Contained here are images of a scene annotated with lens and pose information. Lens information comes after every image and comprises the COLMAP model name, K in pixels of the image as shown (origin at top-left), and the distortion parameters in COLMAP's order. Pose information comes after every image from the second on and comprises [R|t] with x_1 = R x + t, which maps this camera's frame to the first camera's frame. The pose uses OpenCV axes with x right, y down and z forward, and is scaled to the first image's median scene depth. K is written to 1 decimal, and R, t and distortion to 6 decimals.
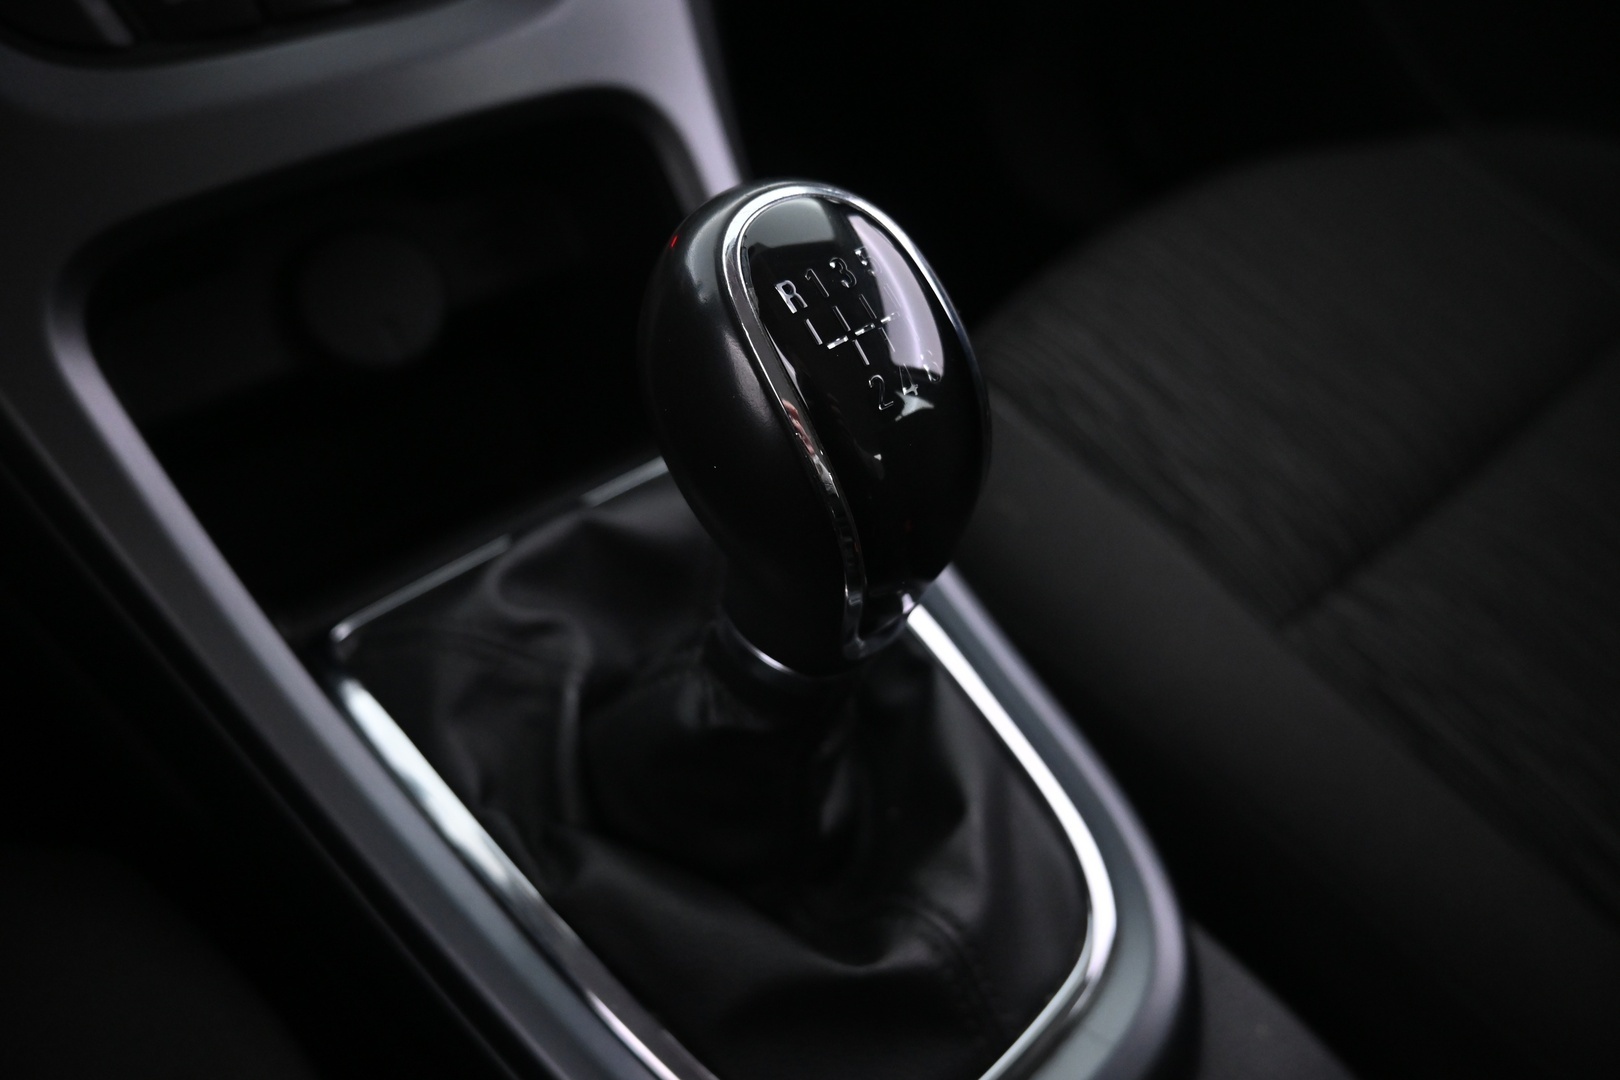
lens RADIAL K [[1063.1, 0, 810.0], [0, 1063.1, 540.0], [0, 0, 1]] dist [0.001296, 0.000085]
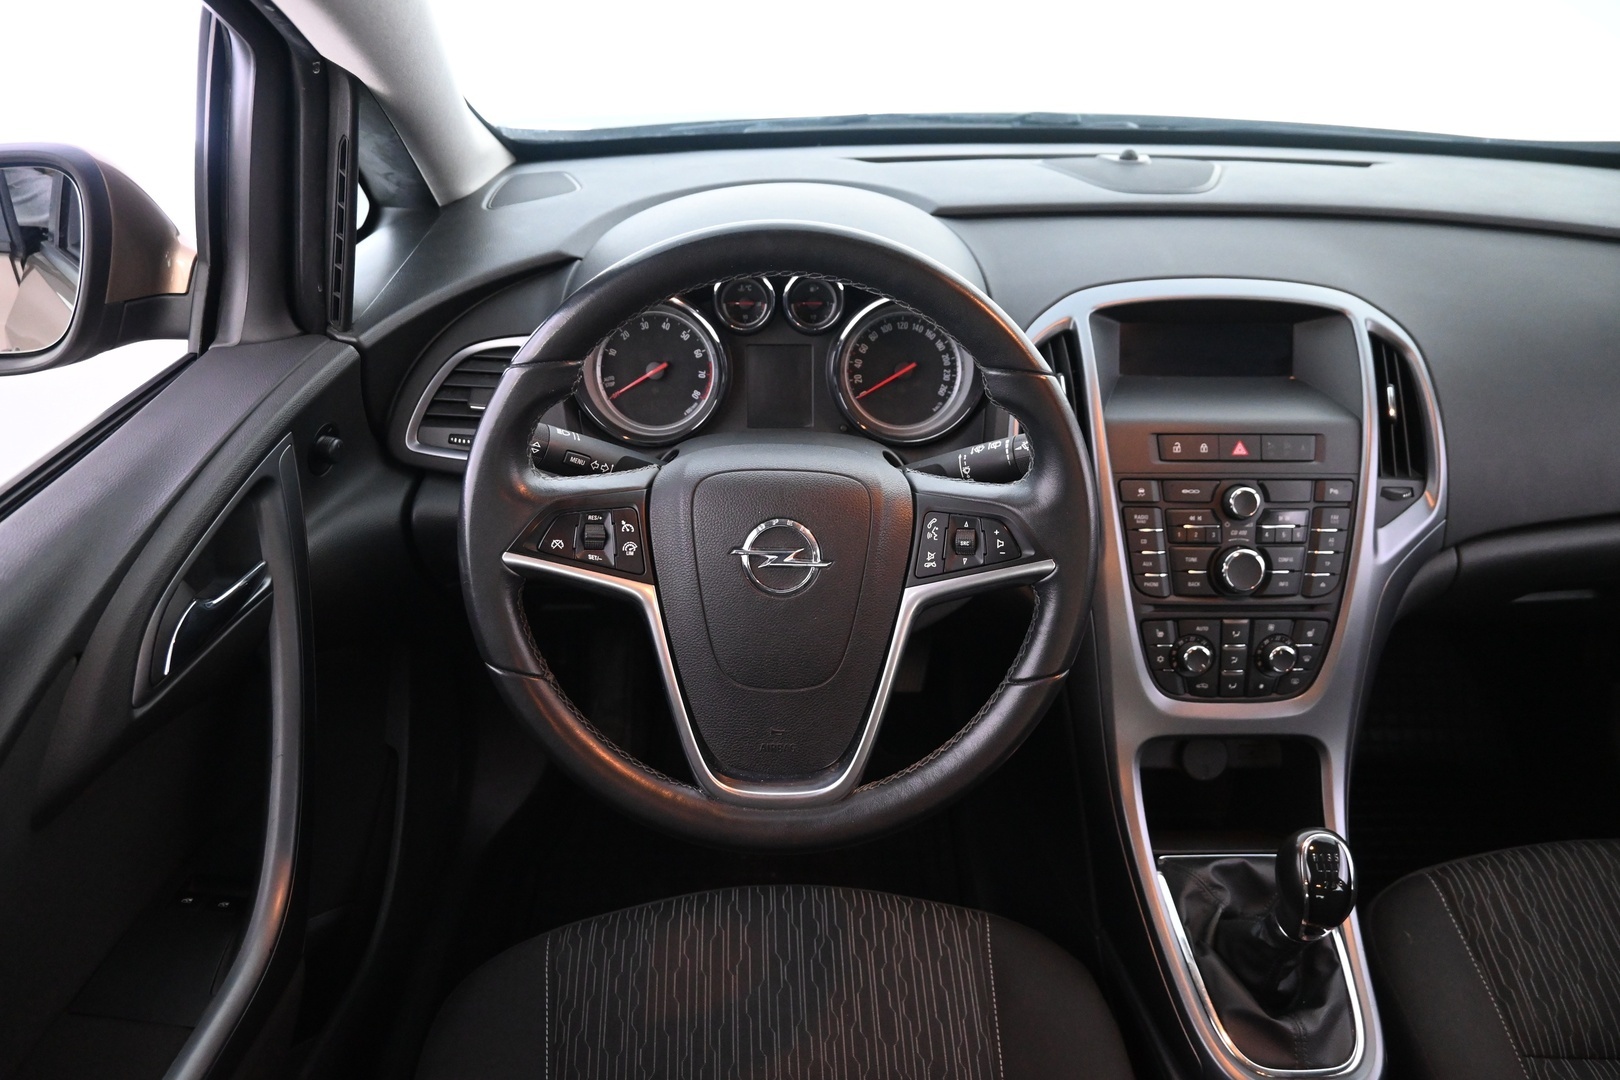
lens RADIAL K [[1063.1, 0, 810.0], [0, 1063.1, 540.0], [0, 0, 1]] dist [0.001296, 0.000085]
pose [[0.751494, 0.336715, -0.567345, 0.323820], [-0.437237, 0.898164, -0.046102, -0.190383], [0.494046, 0.282710, 0.822189, -2.832494]]
